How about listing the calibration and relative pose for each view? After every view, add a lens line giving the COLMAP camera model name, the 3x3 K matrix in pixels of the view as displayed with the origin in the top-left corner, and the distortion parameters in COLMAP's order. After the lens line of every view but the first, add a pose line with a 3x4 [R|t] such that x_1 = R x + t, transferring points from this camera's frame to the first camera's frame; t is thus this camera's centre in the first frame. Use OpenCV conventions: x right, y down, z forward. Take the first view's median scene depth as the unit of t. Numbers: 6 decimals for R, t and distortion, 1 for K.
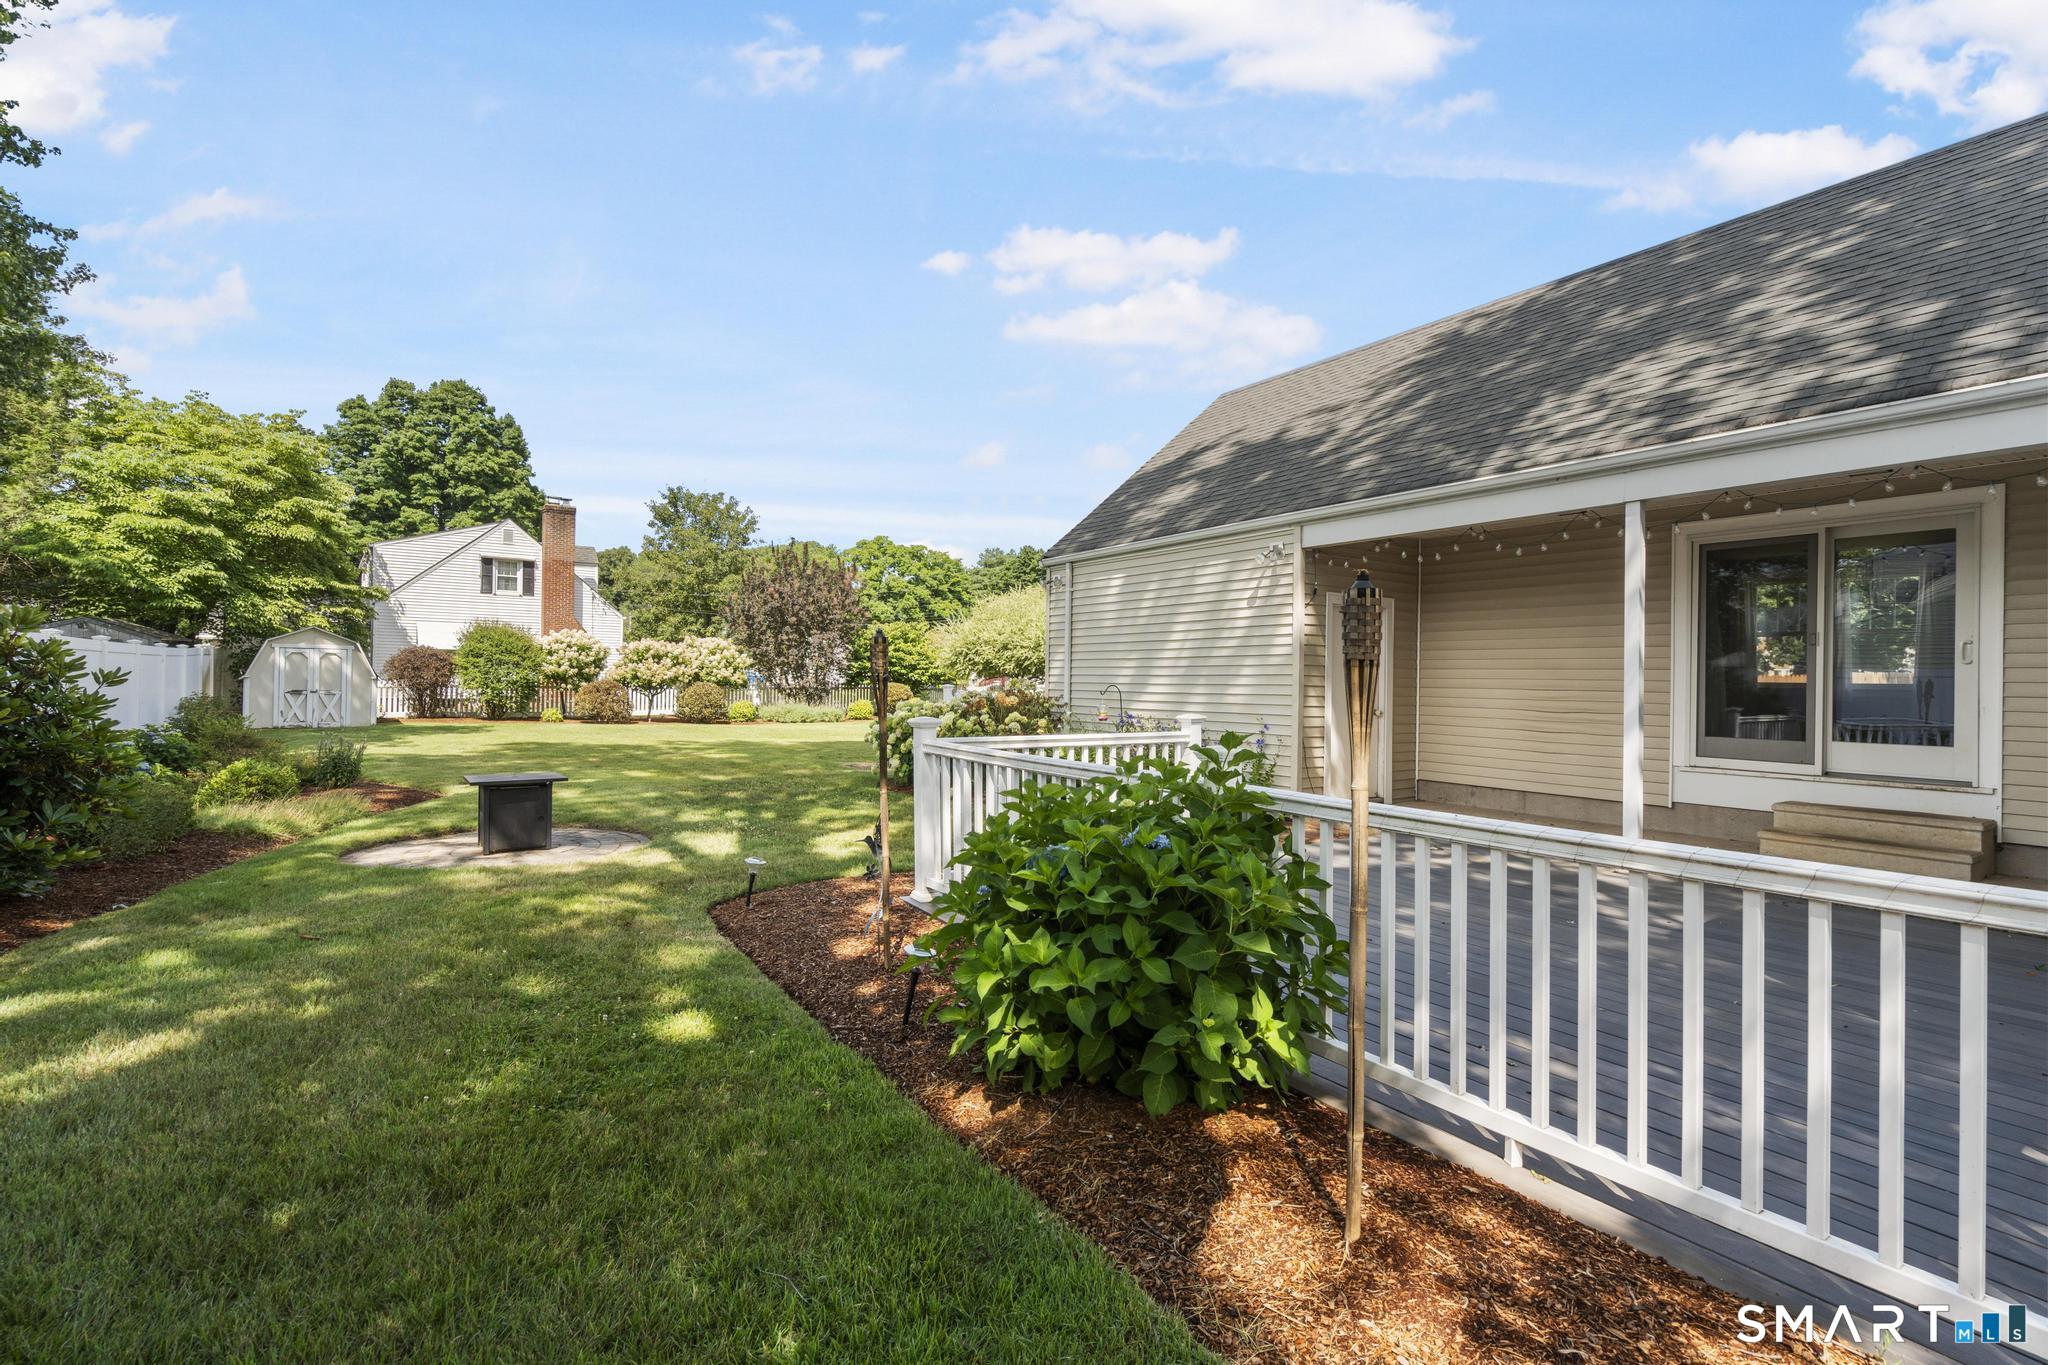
lens RADIAL K [[946.2, 0, 1019.6], [0, 946.2, 698.2], [0, 0, 1]] dist [0.005391, -0.000763]
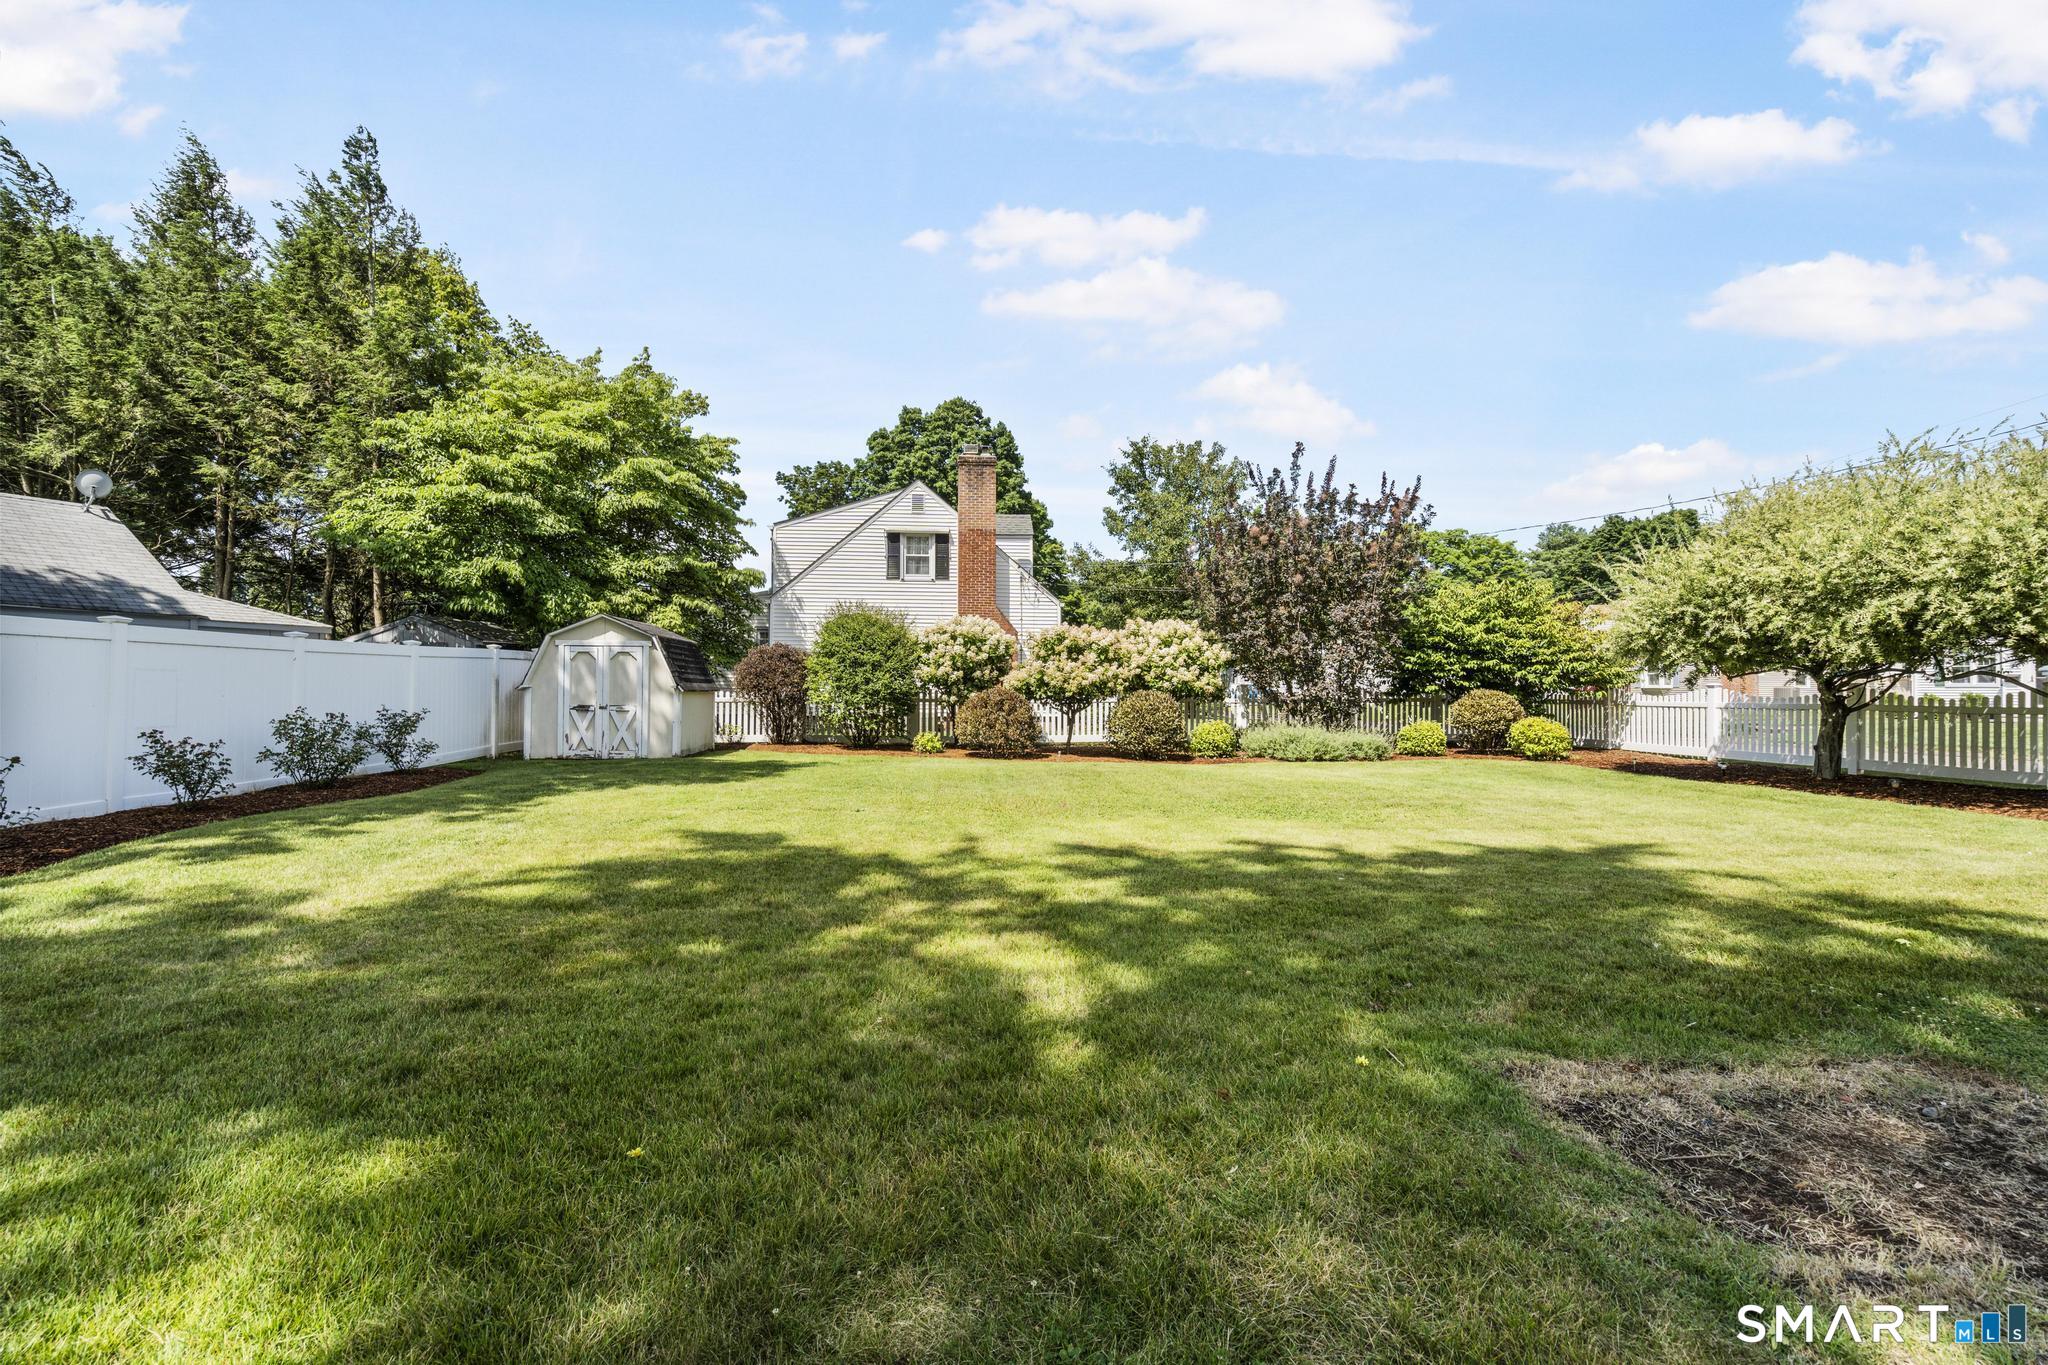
lens RADIAL K [[946.2, 0, 988.2], [0, 946.2, 627.1], [0, 0, 1]] dist [0.005391, -0.000763]
pose [[0.847470, -0.045280, -0.528909, -0.088887], [-0.002134, 0.996057, -0.088692, -0.003055], [0.530840, 0.076292, 0.844031, 0.392160]]
